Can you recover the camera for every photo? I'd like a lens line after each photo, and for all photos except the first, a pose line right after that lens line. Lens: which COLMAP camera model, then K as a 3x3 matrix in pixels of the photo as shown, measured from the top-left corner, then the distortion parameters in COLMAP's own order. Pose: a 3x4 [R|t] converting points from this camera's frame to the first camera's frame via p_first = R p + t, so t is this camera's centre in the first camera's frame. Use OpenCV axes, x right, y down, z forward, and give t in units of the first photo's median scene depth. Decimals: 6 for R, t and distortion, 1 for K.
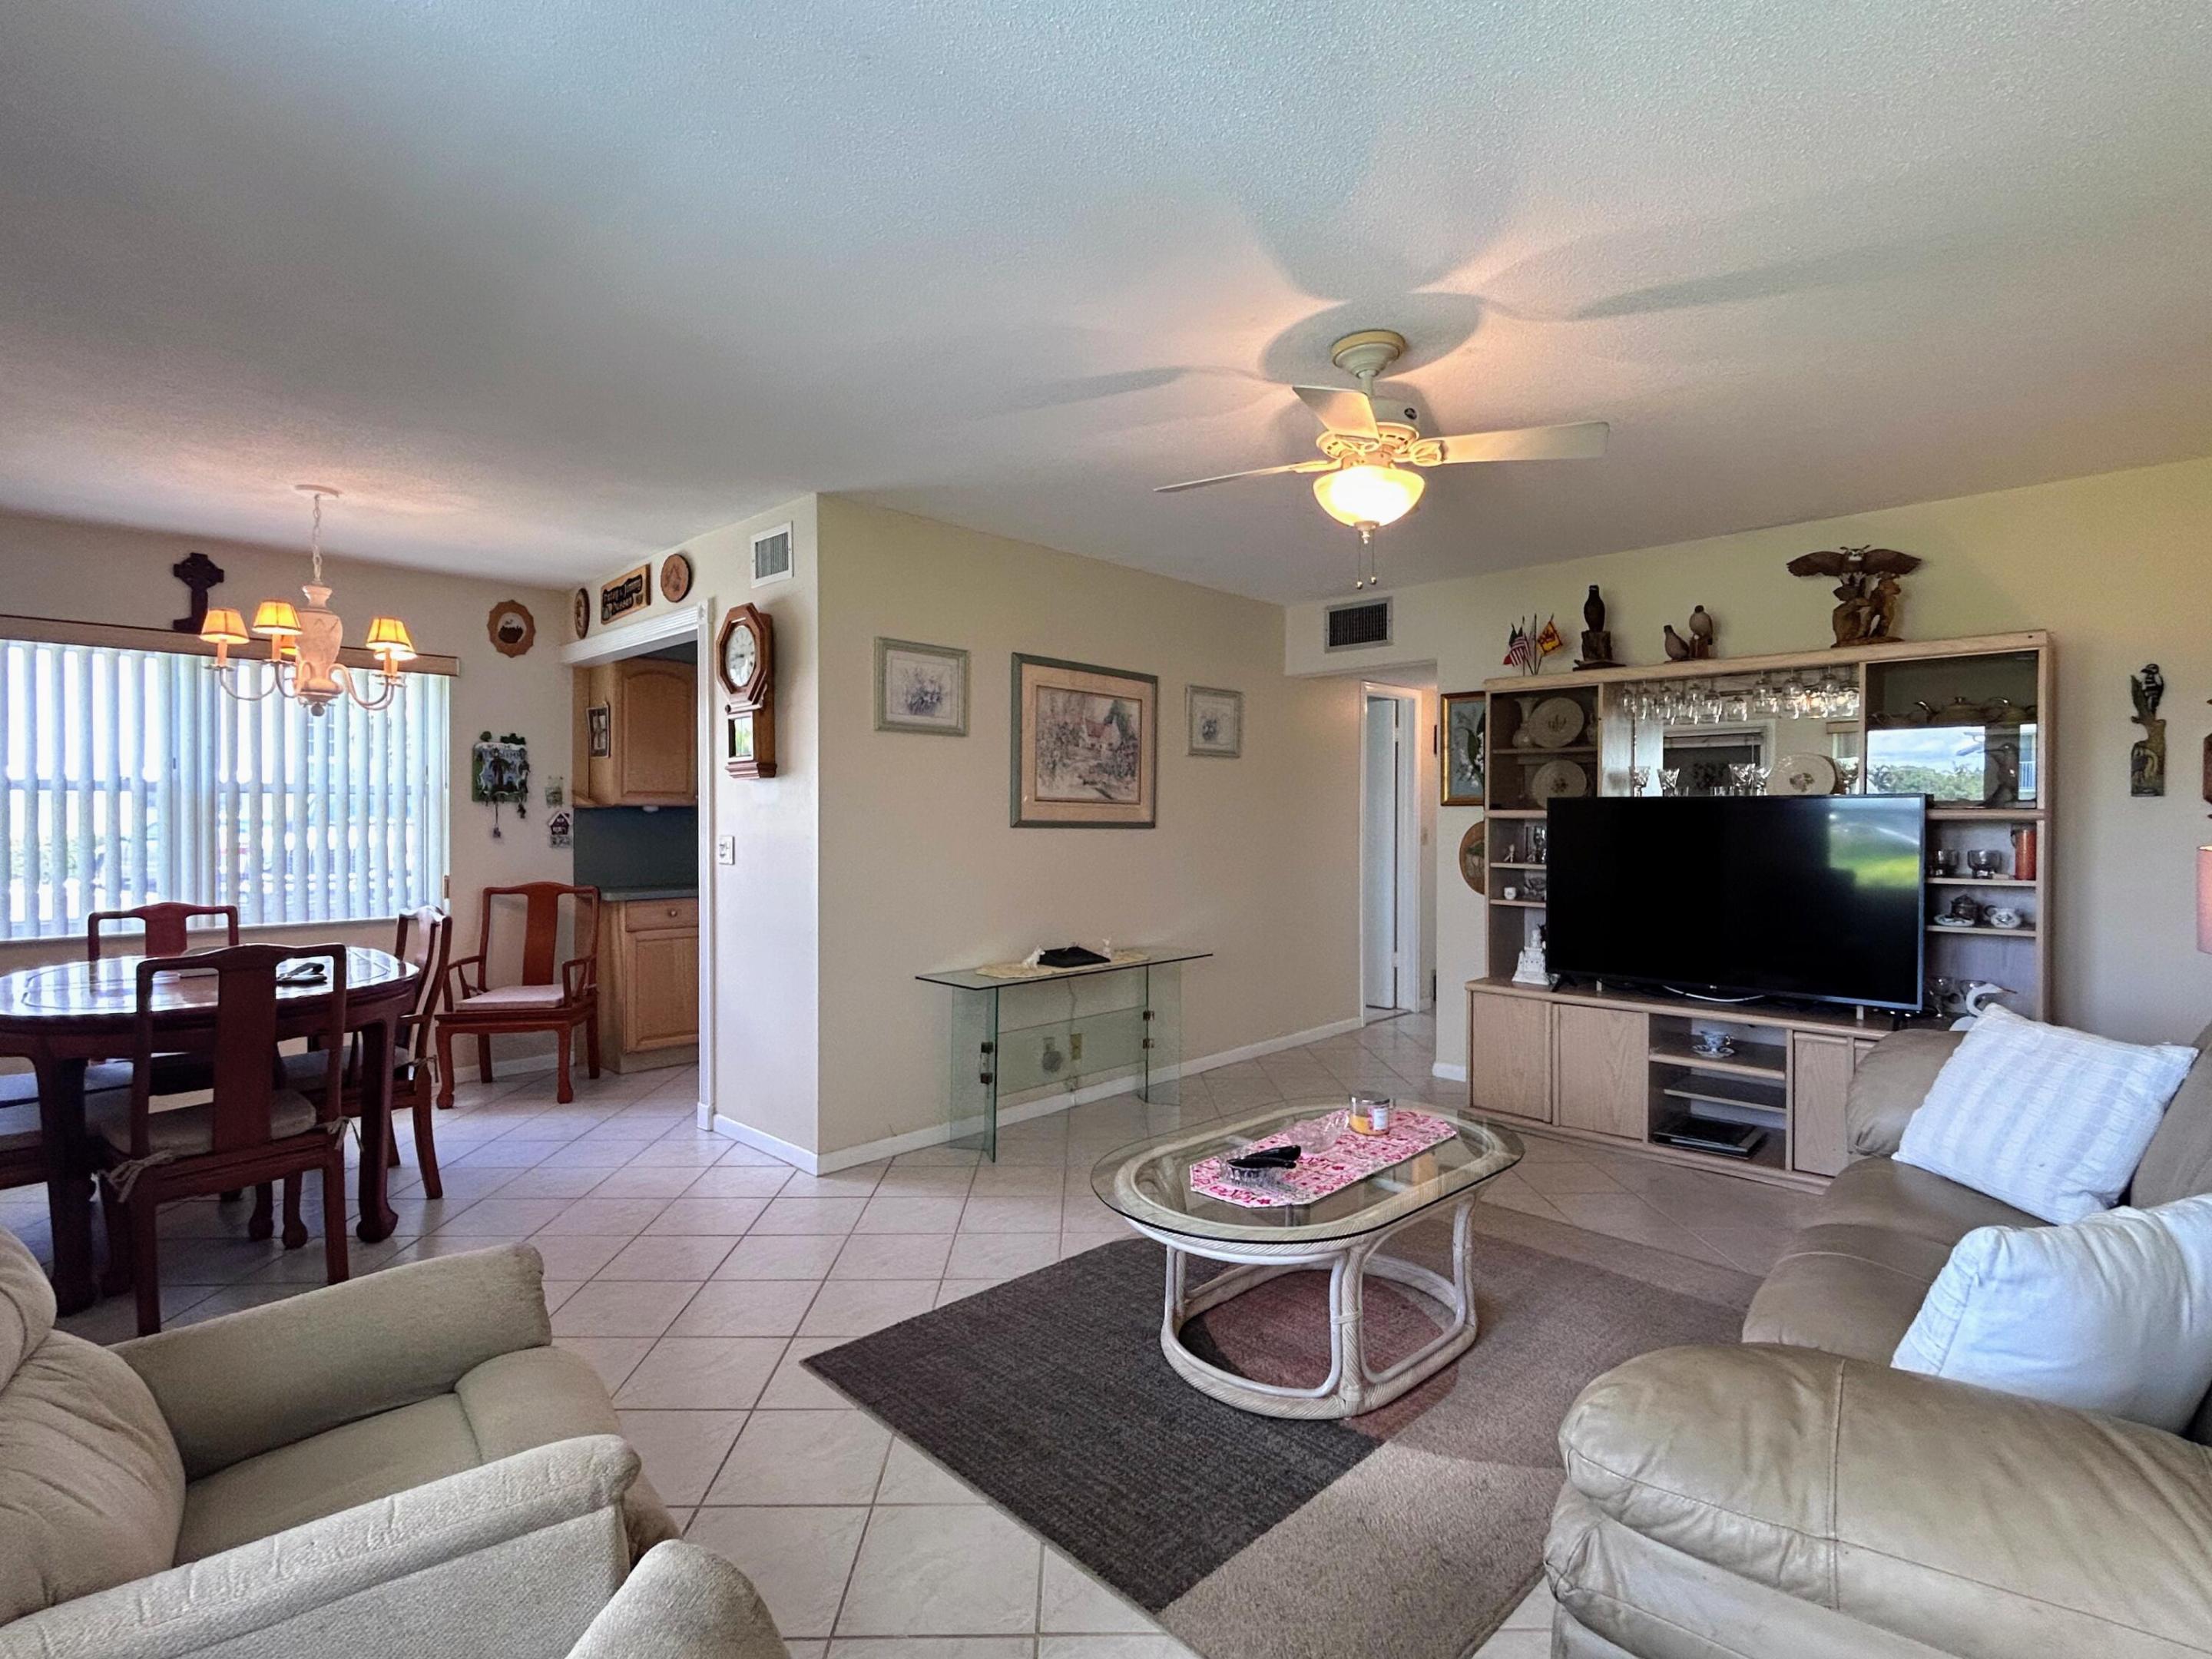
lens RADIAL K [[1064.7, 0, 1096.1], [0, 1064.7, 828.8], [0, 0, 1]] dist [-0.006881, 0.002151]
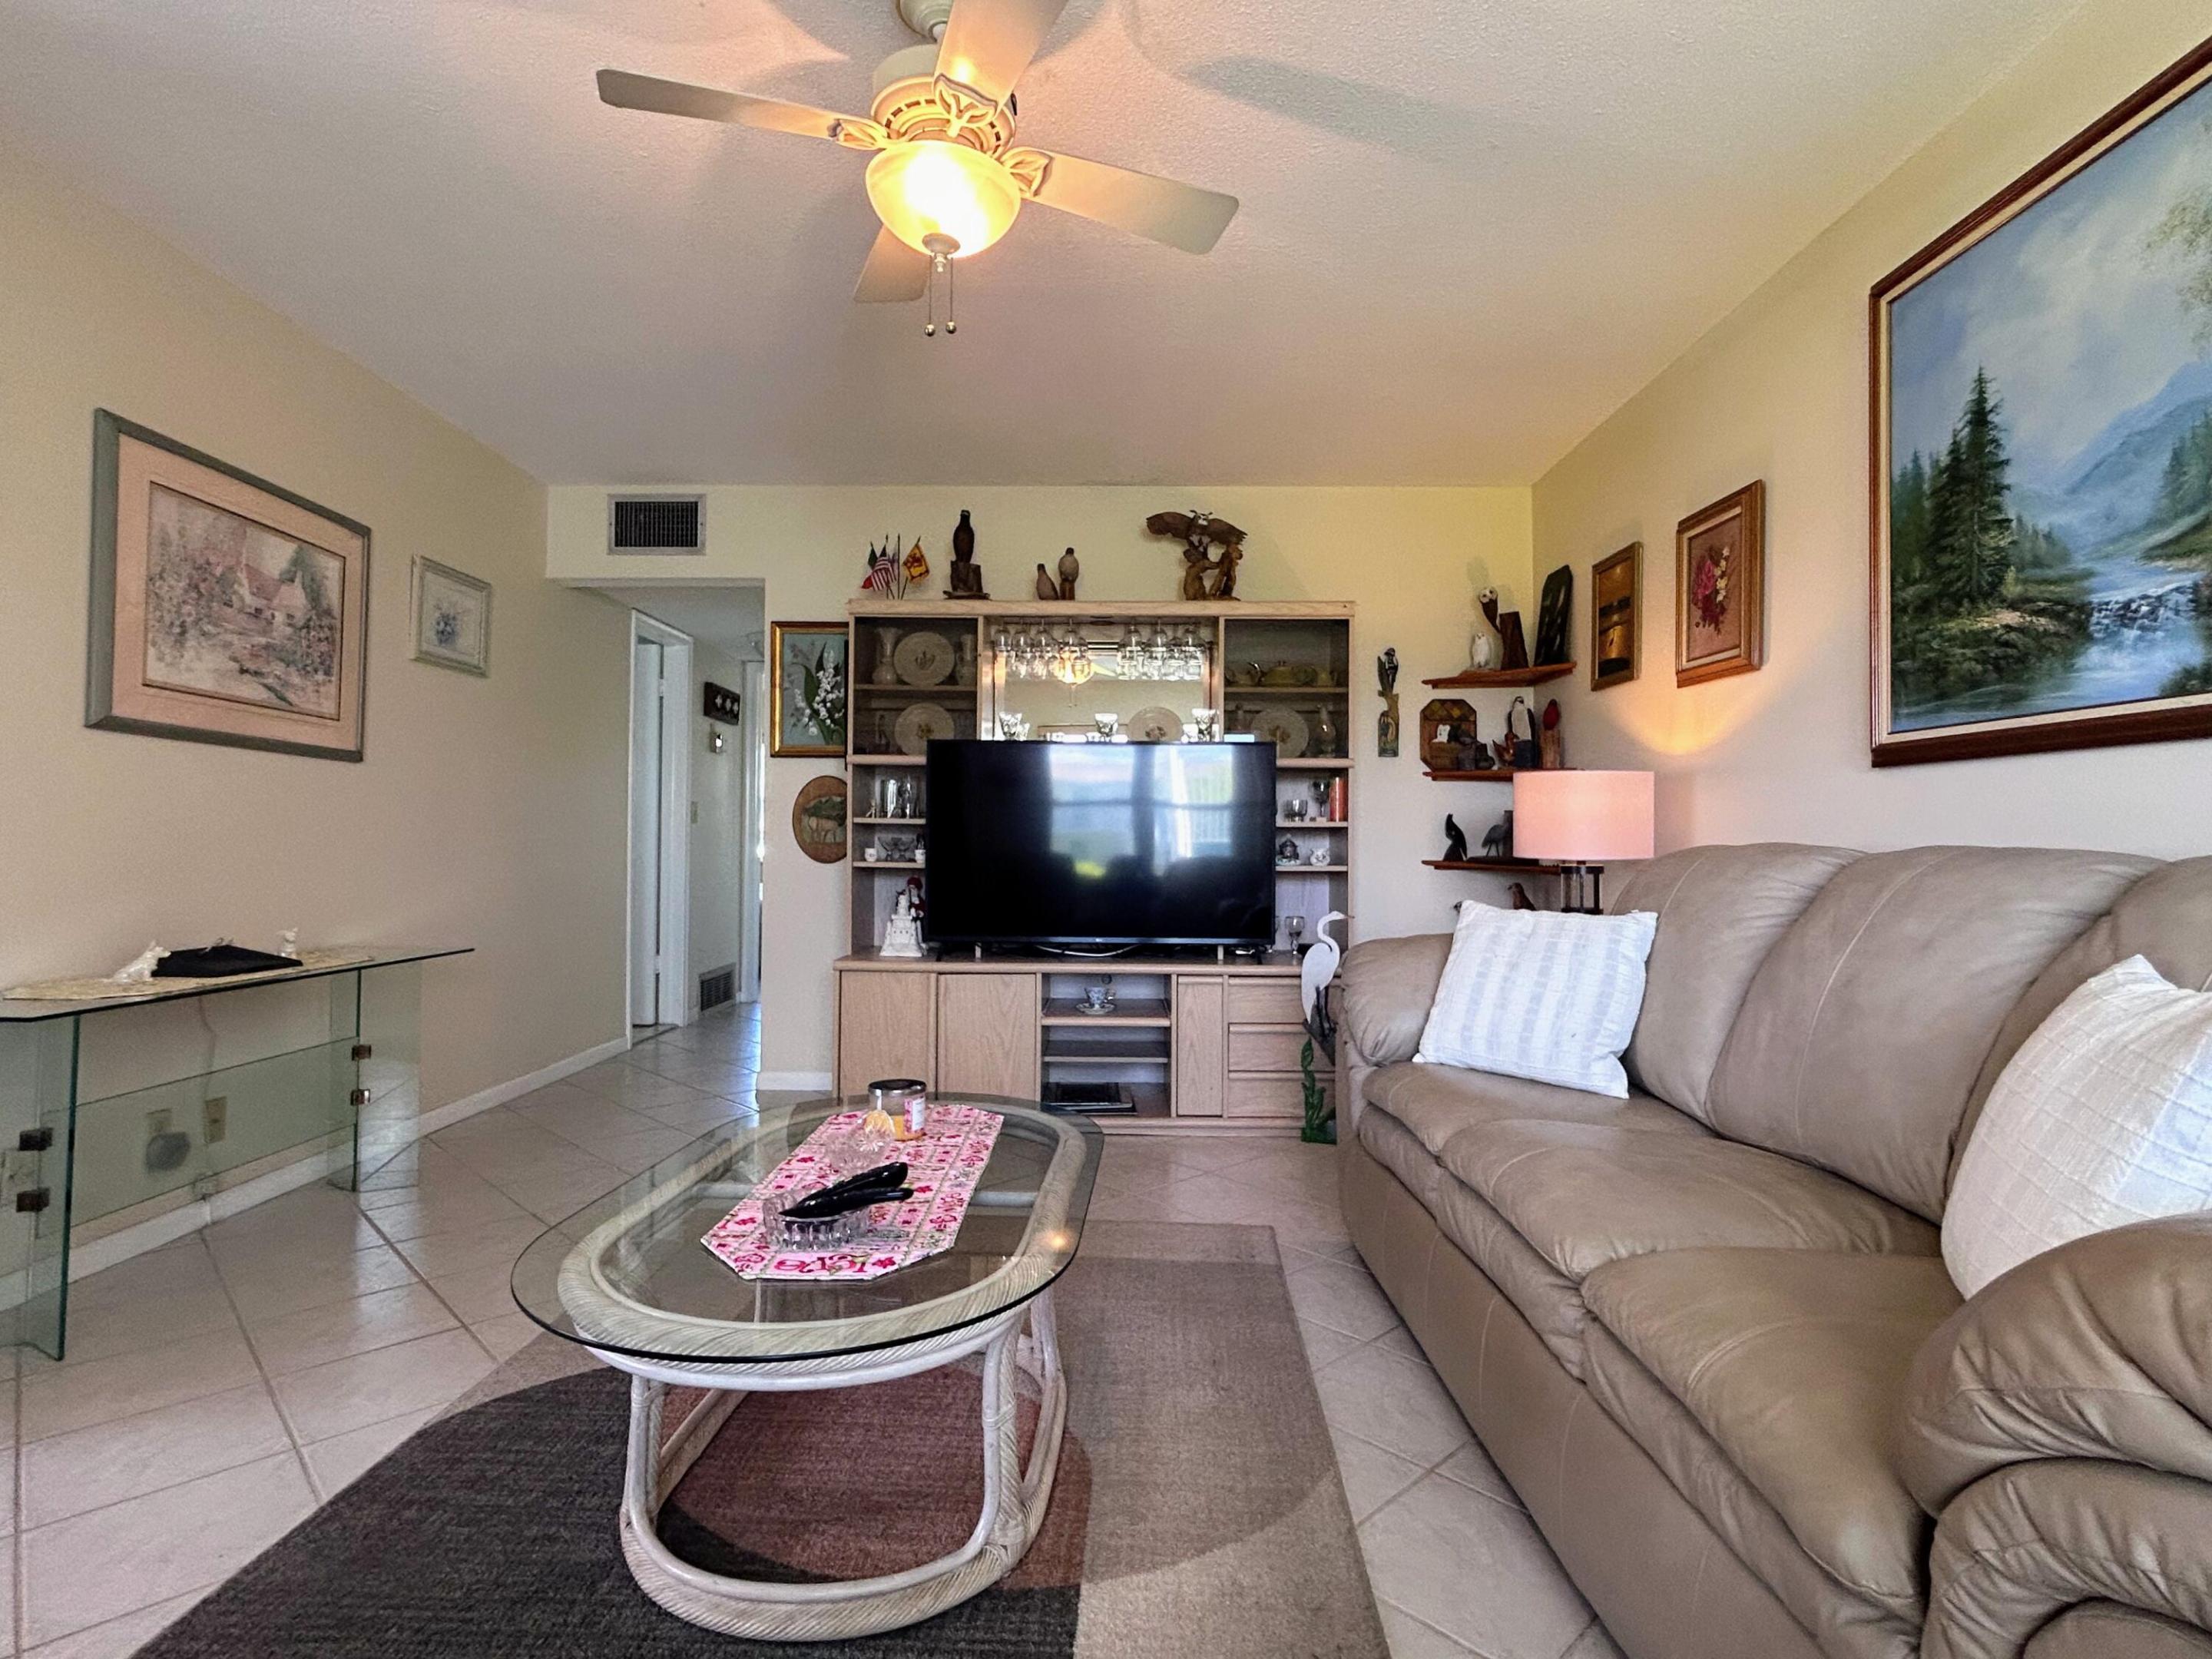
lens RADIAL K [[1112.6, 0, 1100.0], [0, 1112.6, 828.7], [0, 0, 1]] dist [-0.005281, 0.001074]
pose [[0.725378, 0.016012, 0.688164, -0.092718], [0.000404, 0.999719, -0.023687, 0.062794], [-0.688350, 0.017460, 0.725168, 0.235697]]
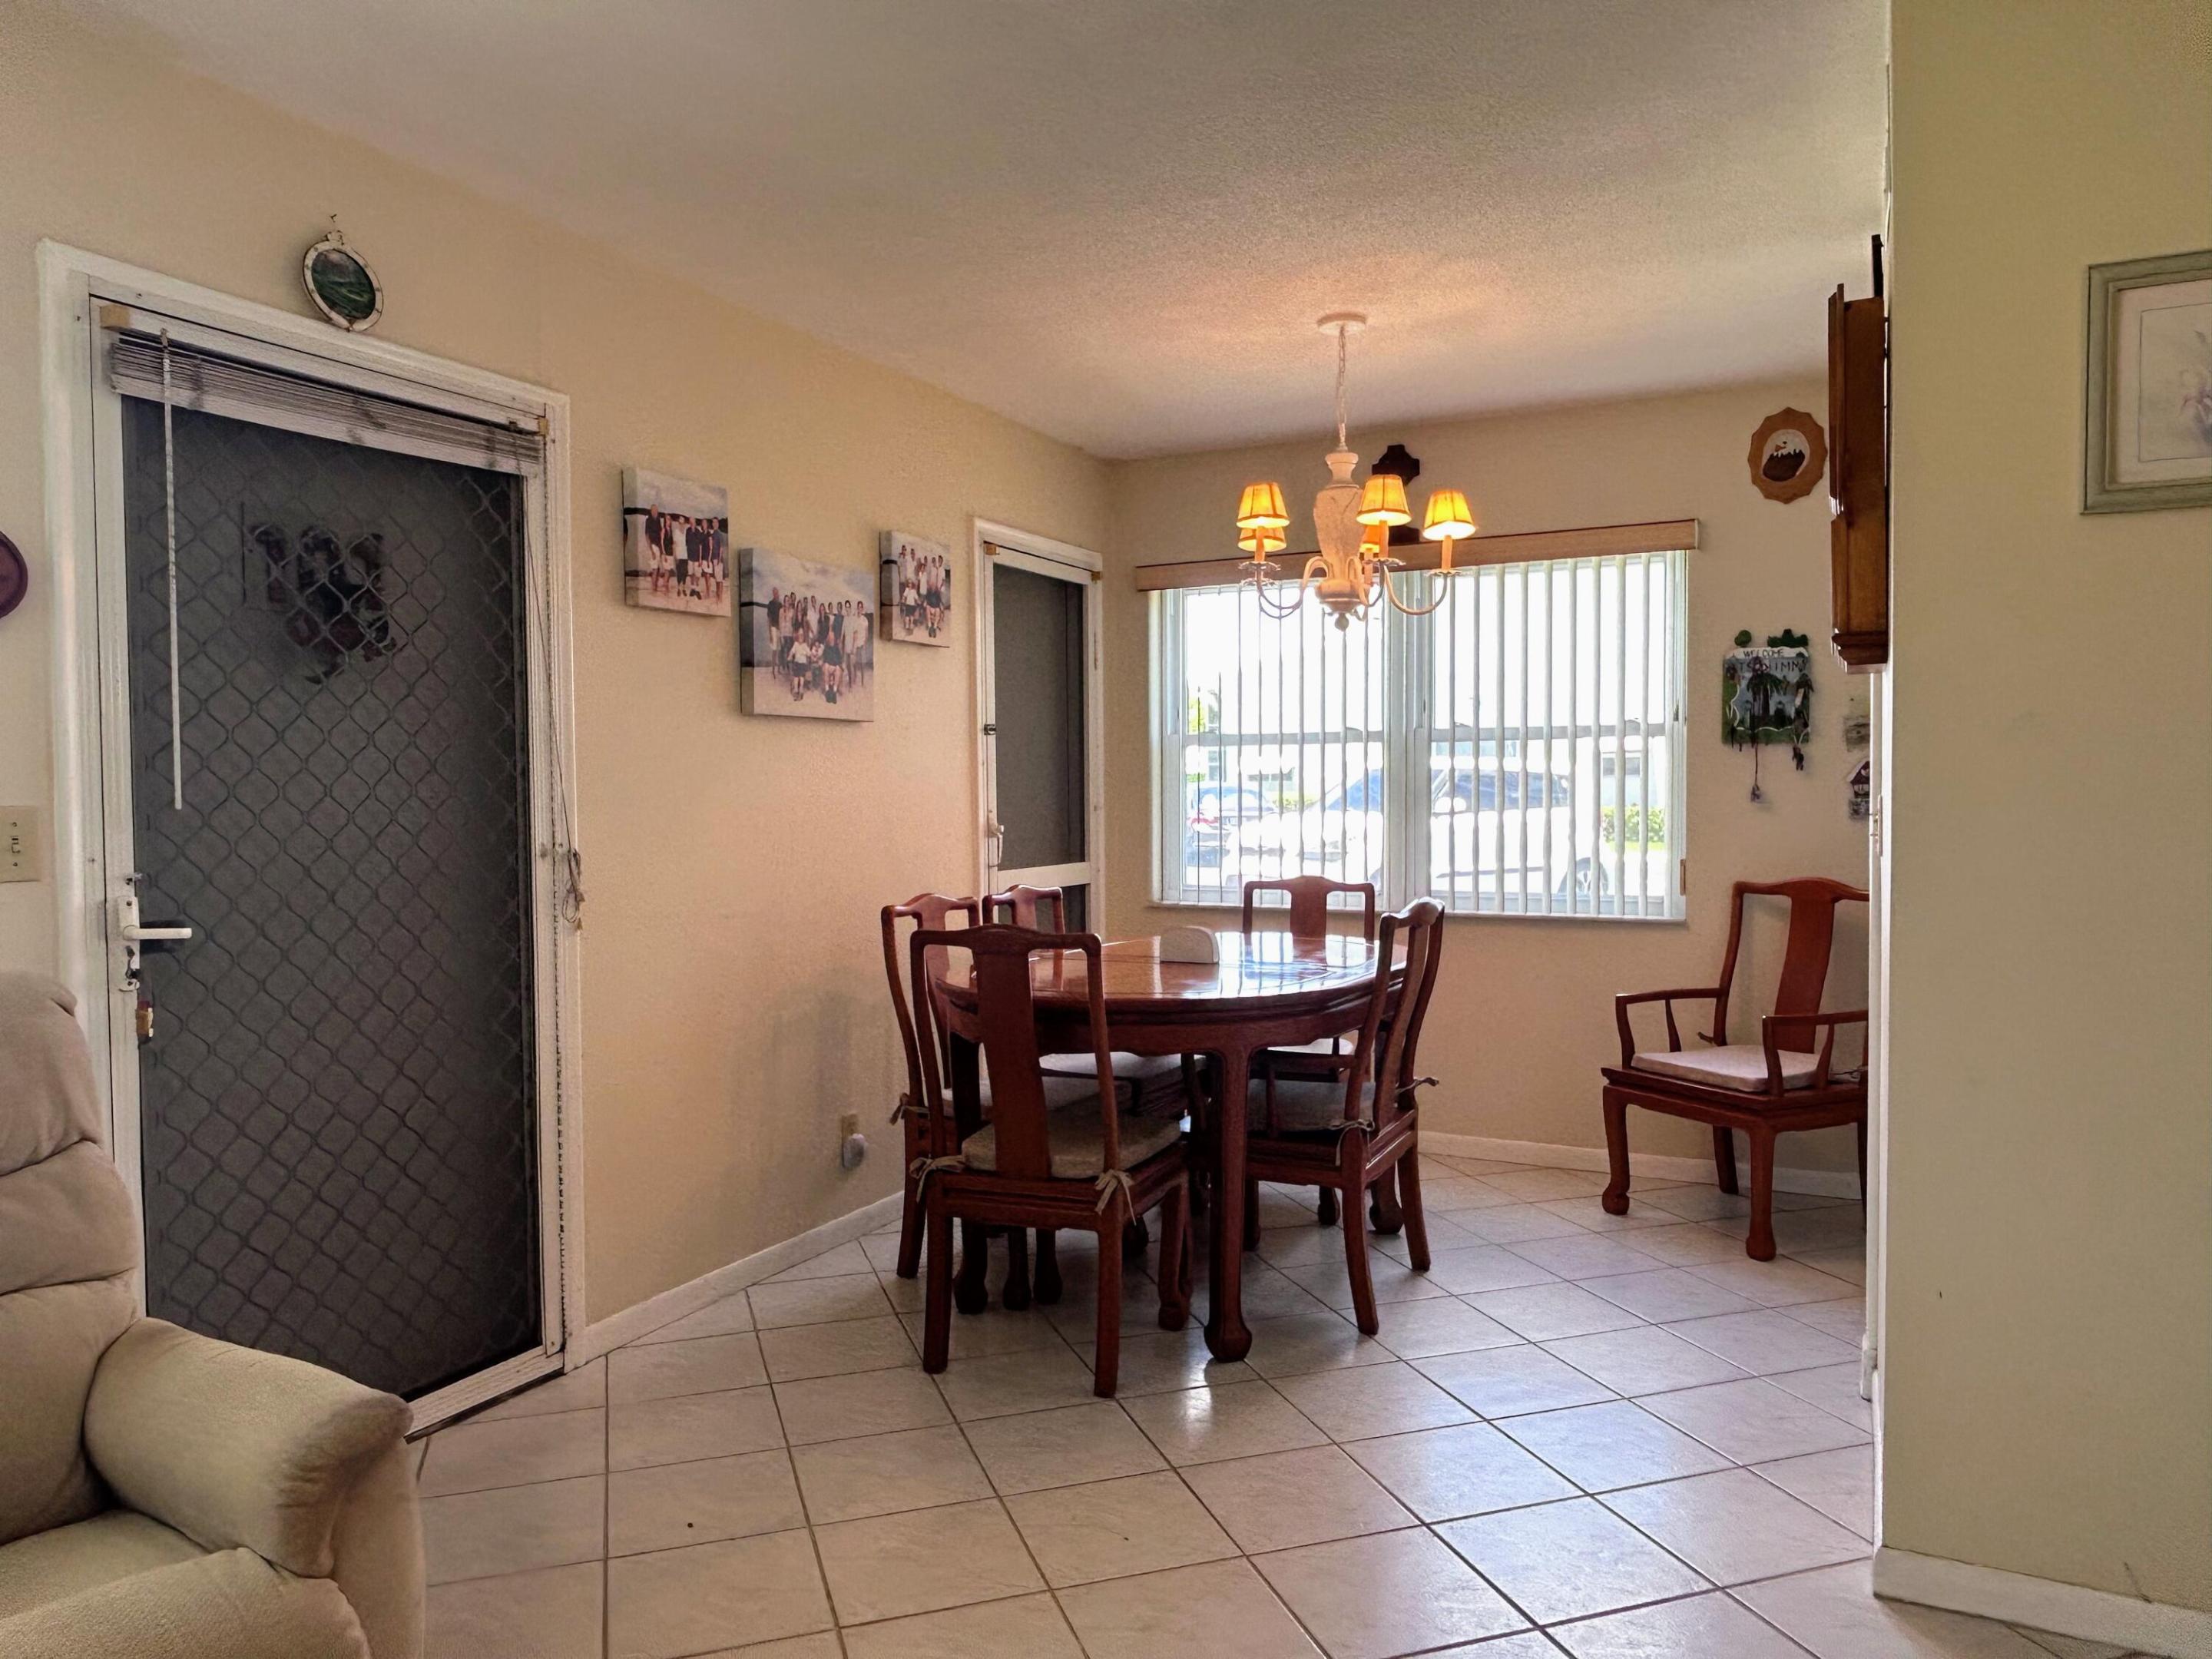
lens RADIAL K [[1492.9, 0, 1089.3], [0, 1492.9, 821.0], [0, 0, 1]] dist [0.000840, -0.001448]
pose [[0.300750, 0.018197, -0.953530, 0.171556], [-0.006025, 0.999834, 0.017180, 0.008320], [0.953684, 0.000579, 0.300809, 0.437555]]
